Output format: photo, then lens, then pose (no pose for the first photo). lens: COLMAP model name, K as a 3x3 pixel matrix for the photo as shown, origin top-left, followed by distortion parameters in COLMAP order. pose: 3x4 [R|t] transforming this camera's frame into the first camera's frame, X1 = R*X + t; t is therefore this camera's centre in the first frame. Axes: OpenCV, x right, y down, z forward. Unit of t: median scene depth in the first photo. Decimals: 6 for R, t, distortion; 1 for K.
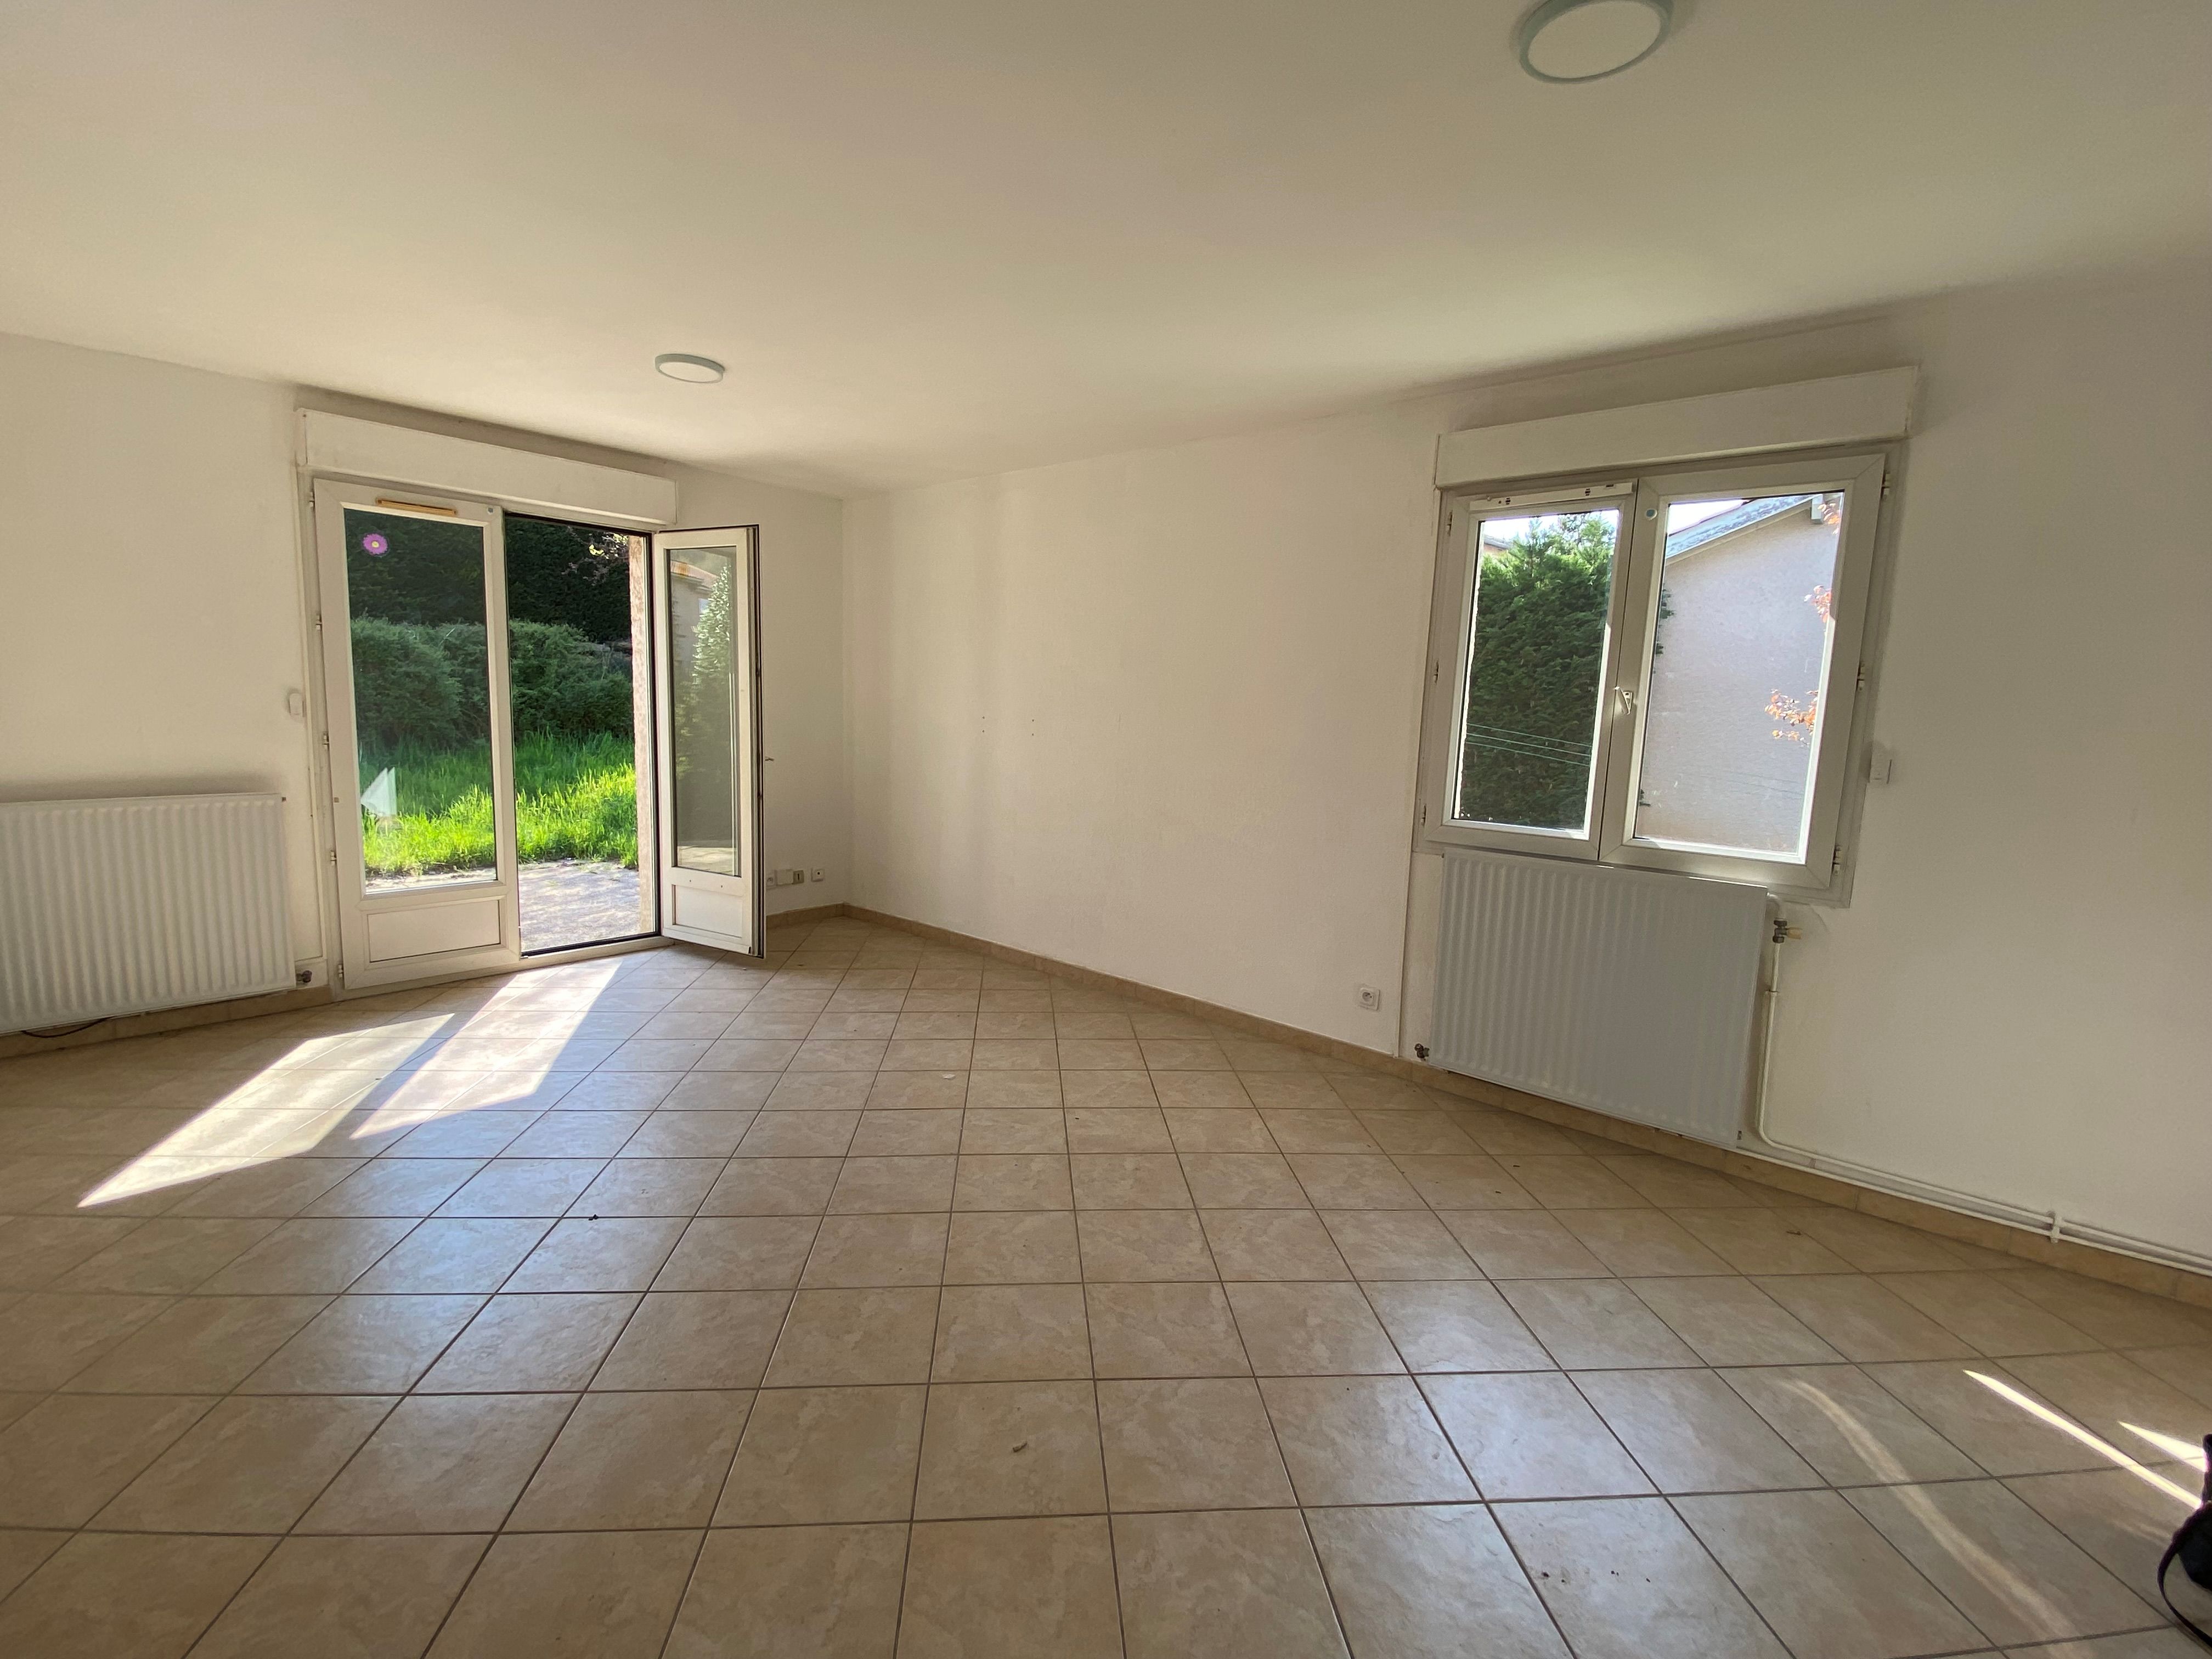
lens RADIAL K [[992.6, 0, 1106.0], [0, 992.6, 829.5], [0, 0, 1]] dist [0.058481, -0.046240]
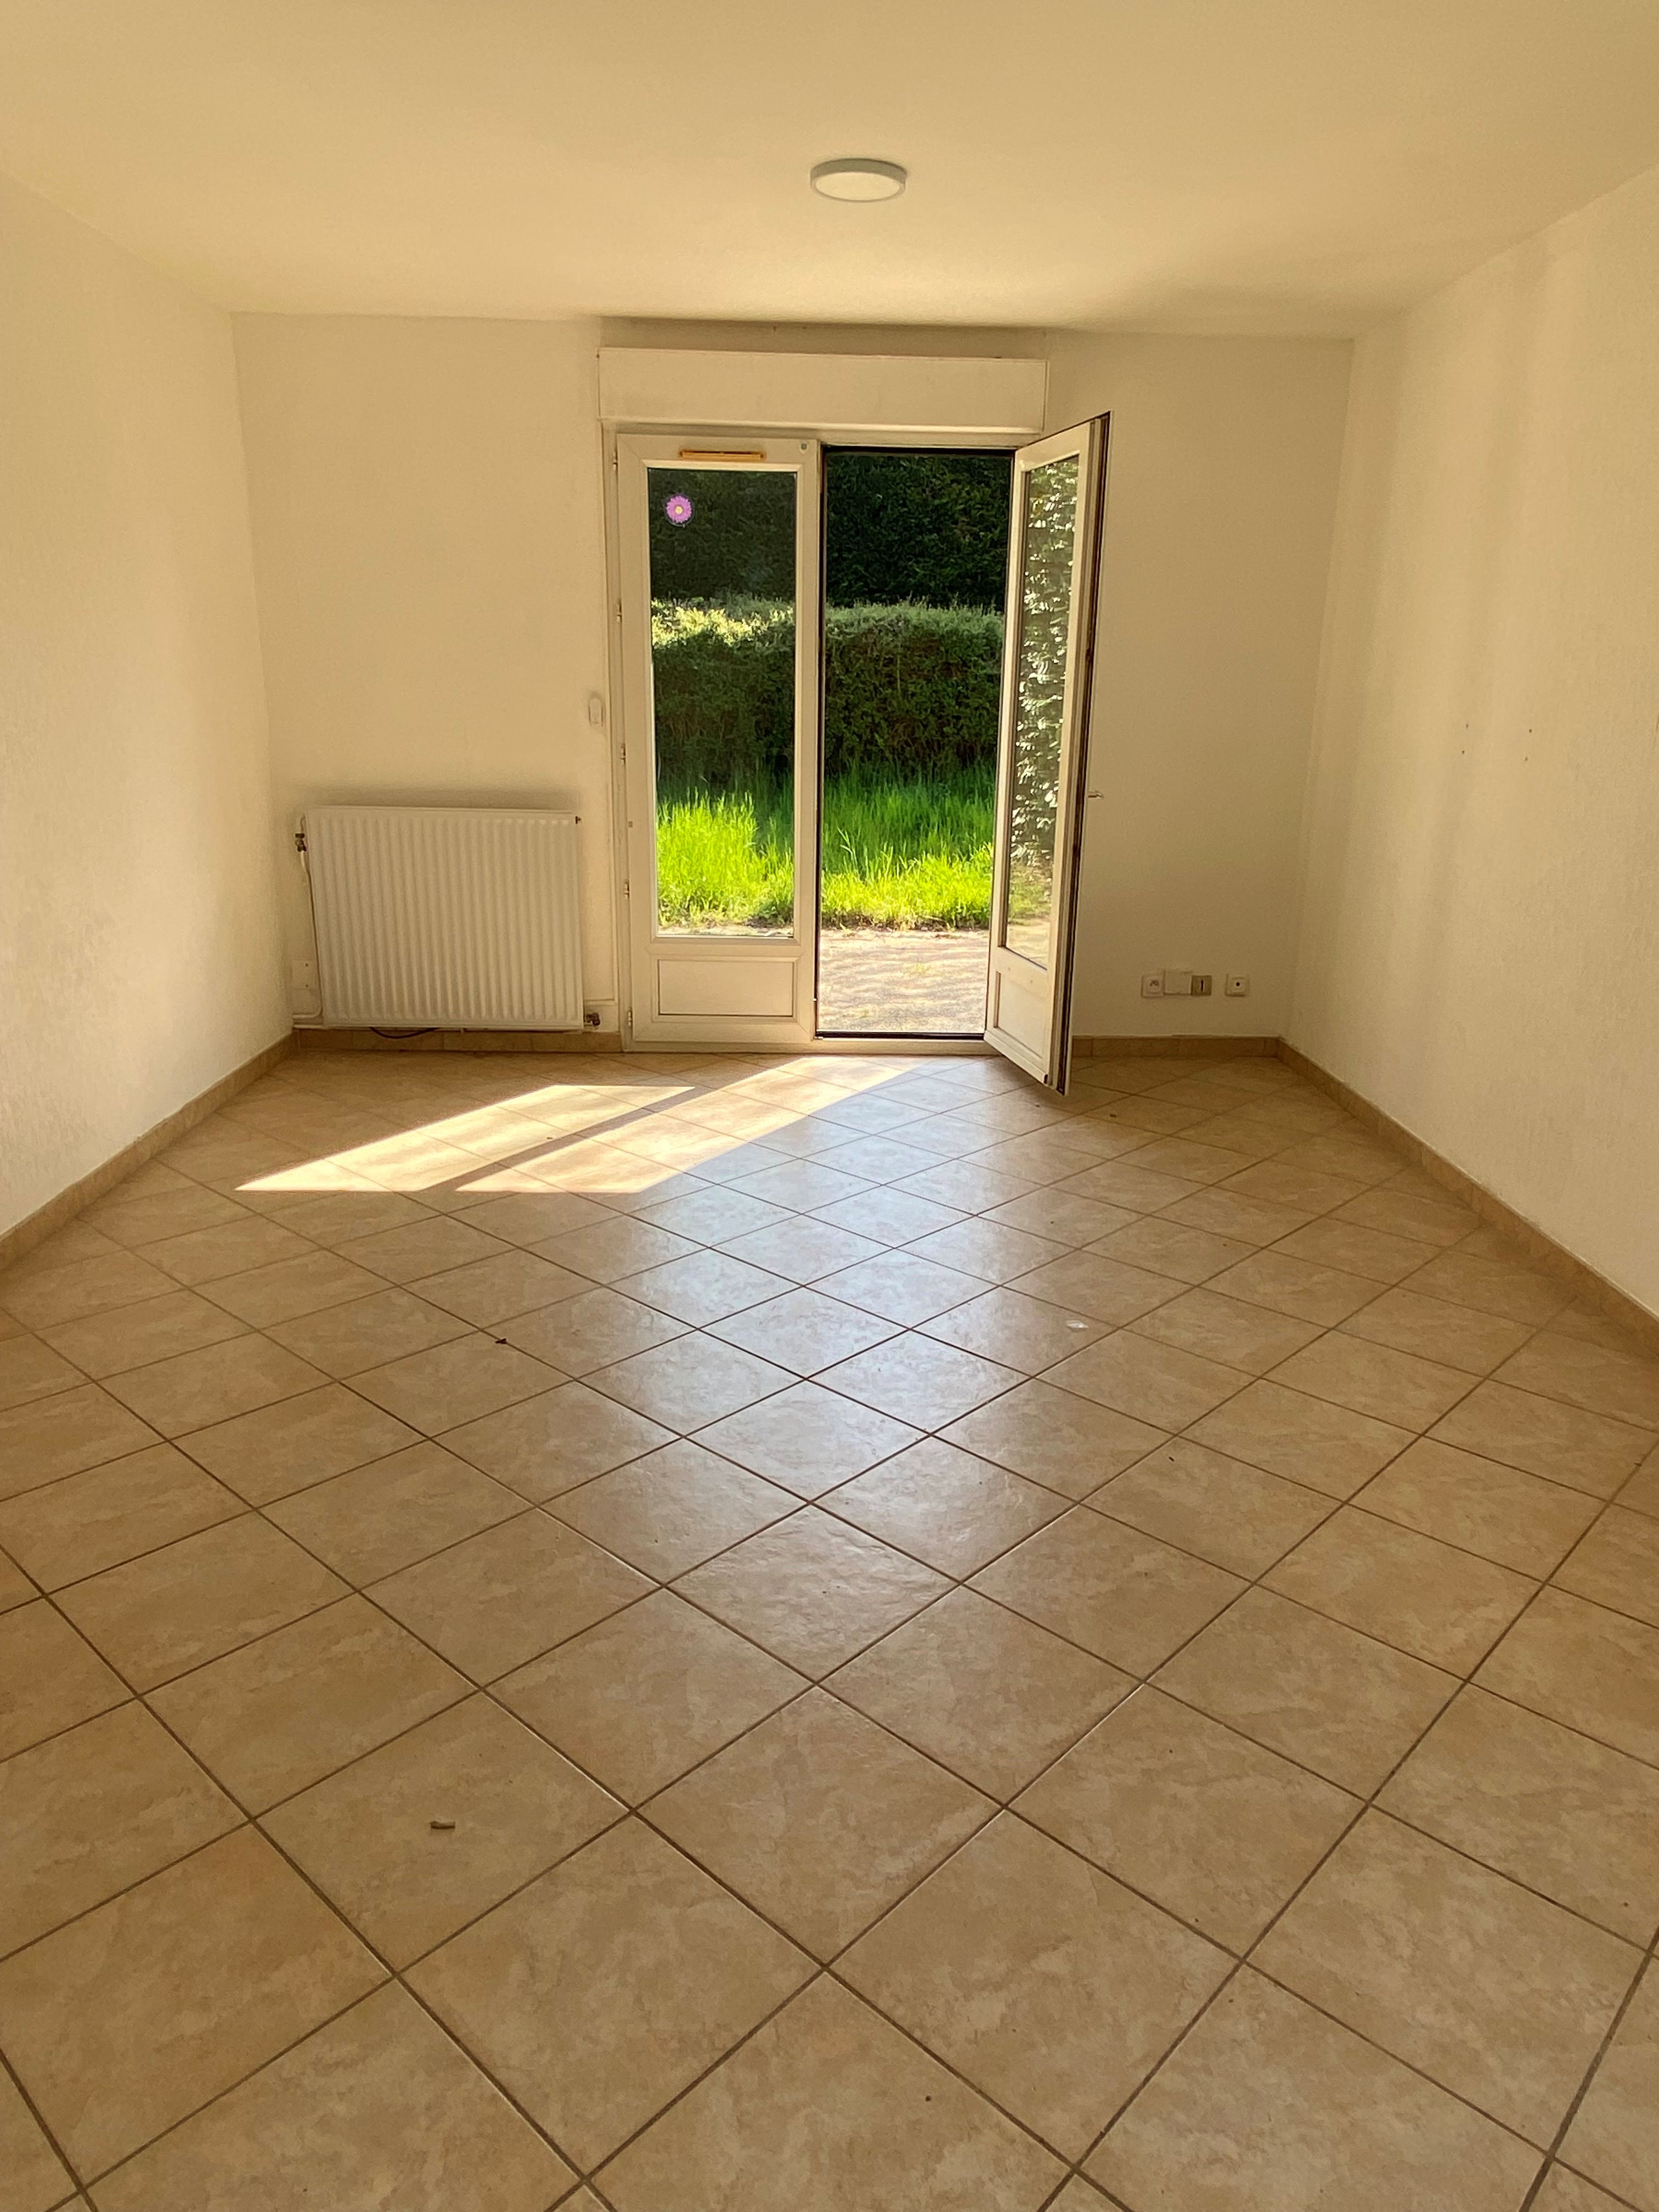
lens RADIAL K [[1480.2, 0, 829.5], [0, 1480.2, 1106.0], [0, 0, 1]] dist [0.074363, -0.068915]
pose [[0.672118, 0.185951, -0.716714, 0.324242], [-0.091870, 0.981416, 0.168473, -0.021993], [0.734722, -0.047389, 0.676711, 0.242846]]
